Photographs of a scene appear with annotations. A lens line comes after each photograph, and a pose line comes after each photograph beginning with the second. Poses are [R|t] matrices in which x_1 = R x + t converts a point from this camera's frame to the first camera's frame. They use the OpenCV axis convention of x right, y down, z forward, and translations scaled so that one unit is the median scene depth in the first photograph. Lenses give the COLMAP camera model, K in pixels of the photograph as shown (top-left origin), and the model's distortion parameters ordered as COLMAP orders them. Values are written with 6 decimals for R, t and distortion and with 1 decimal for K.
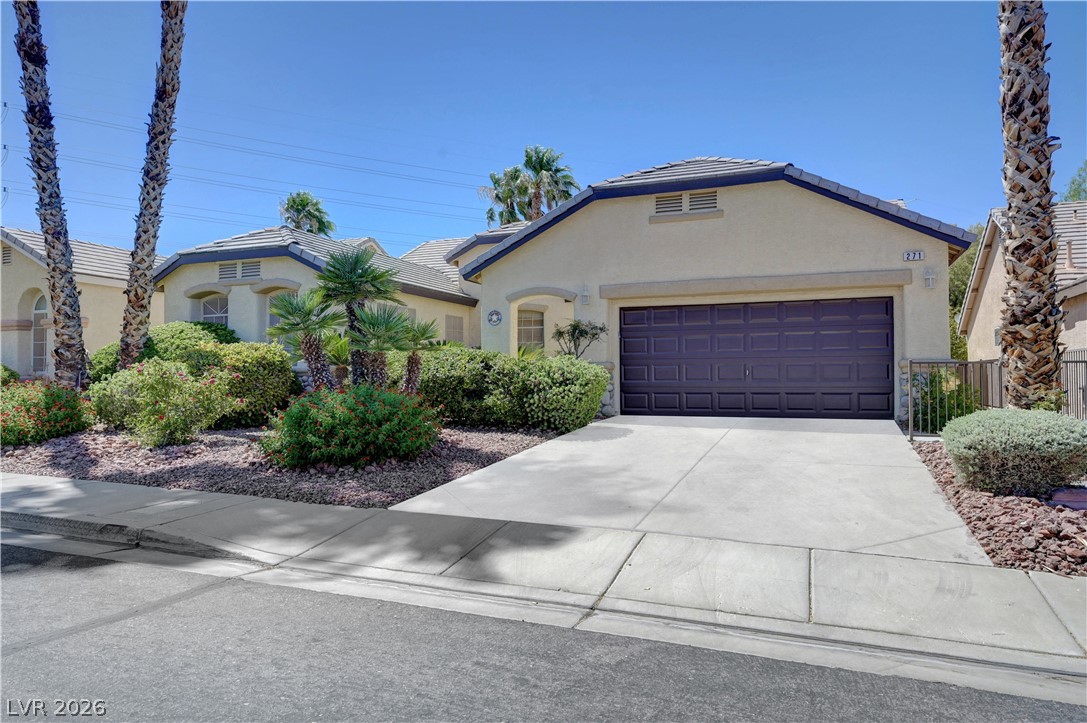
lens RADIAL K [[891.9, 0, 479.8], [0, 891.9, 362.6], [0, 0, 1]] dist [-0.000741, -0.001034]
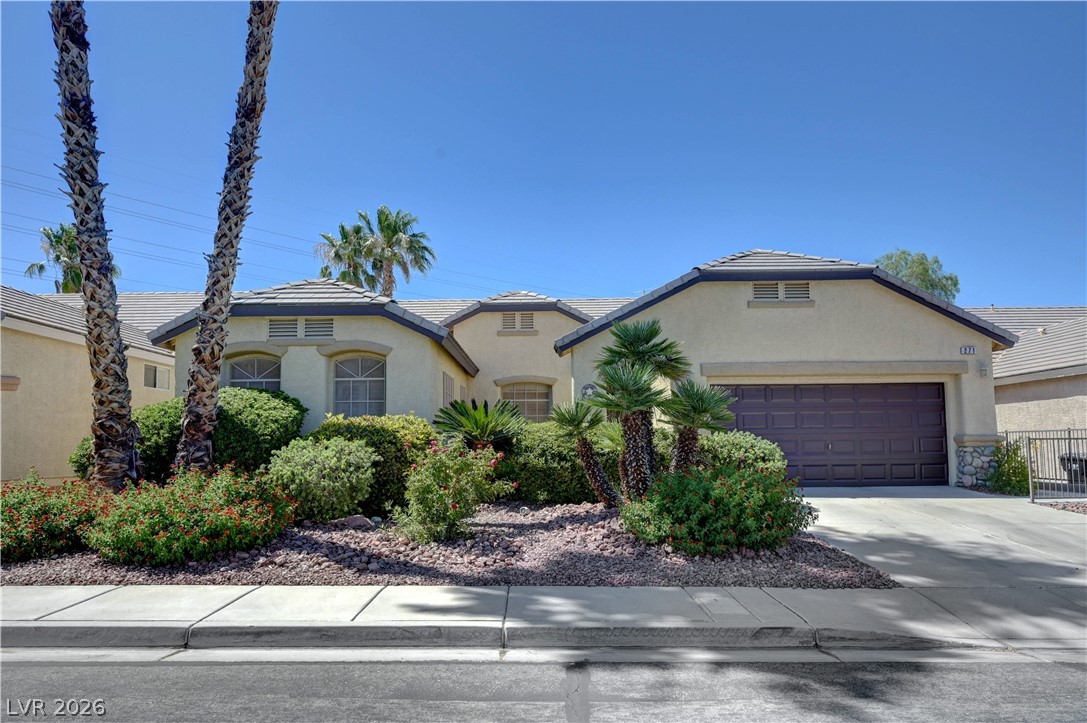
lens RADIAL K [[919.3, 0, 567.2], [0, 919.3, 361.3], [0, 0, 1]] dist [-0.000518, -0.000400]
pose [[0.880336, 0.037311, 0.472881, -0.496395], [-0.000972, 0.997042, -0.076859, -0.006234], [-0.474350, 0.067202, 0.877768, 0.130119]]
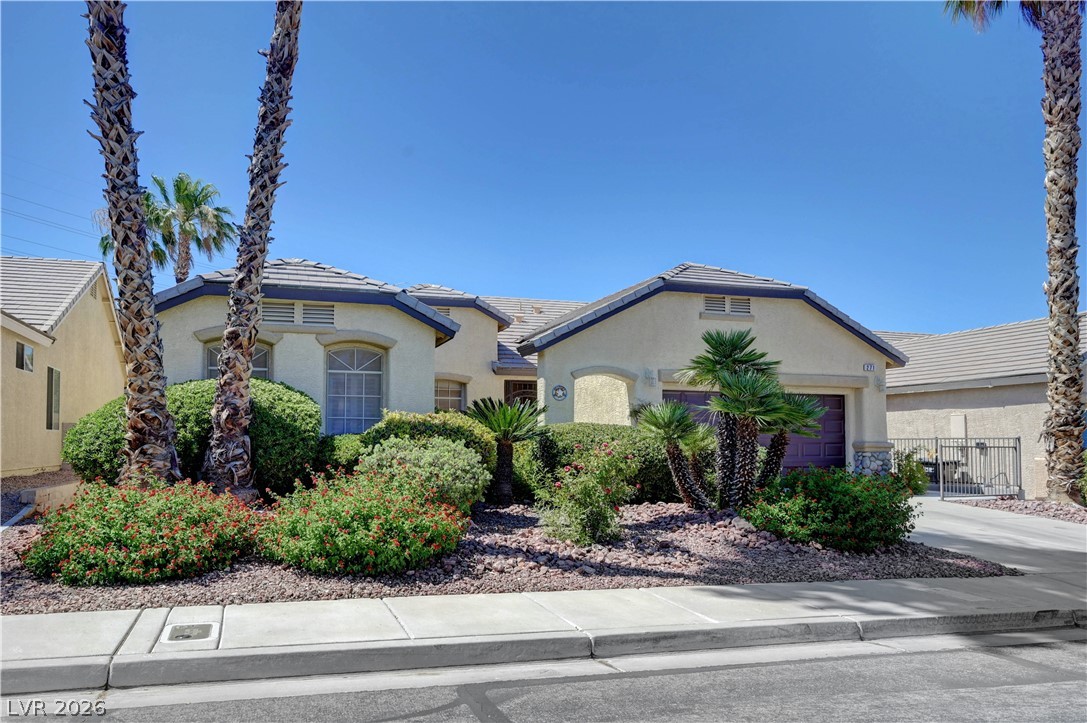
lens RADIAL K [[926.8, 0, 540.3], [0, 926.8, 399.3], [0, 0, 1]] dist [0.002001, 0.000236]
pose [[0.674994, 0.041015, 0.736682, -0.772786], [-0.021402, 0.999122, -0.036017, -0.006123], [-0.737513, 0.008545, 0.675279, 0.336239]]
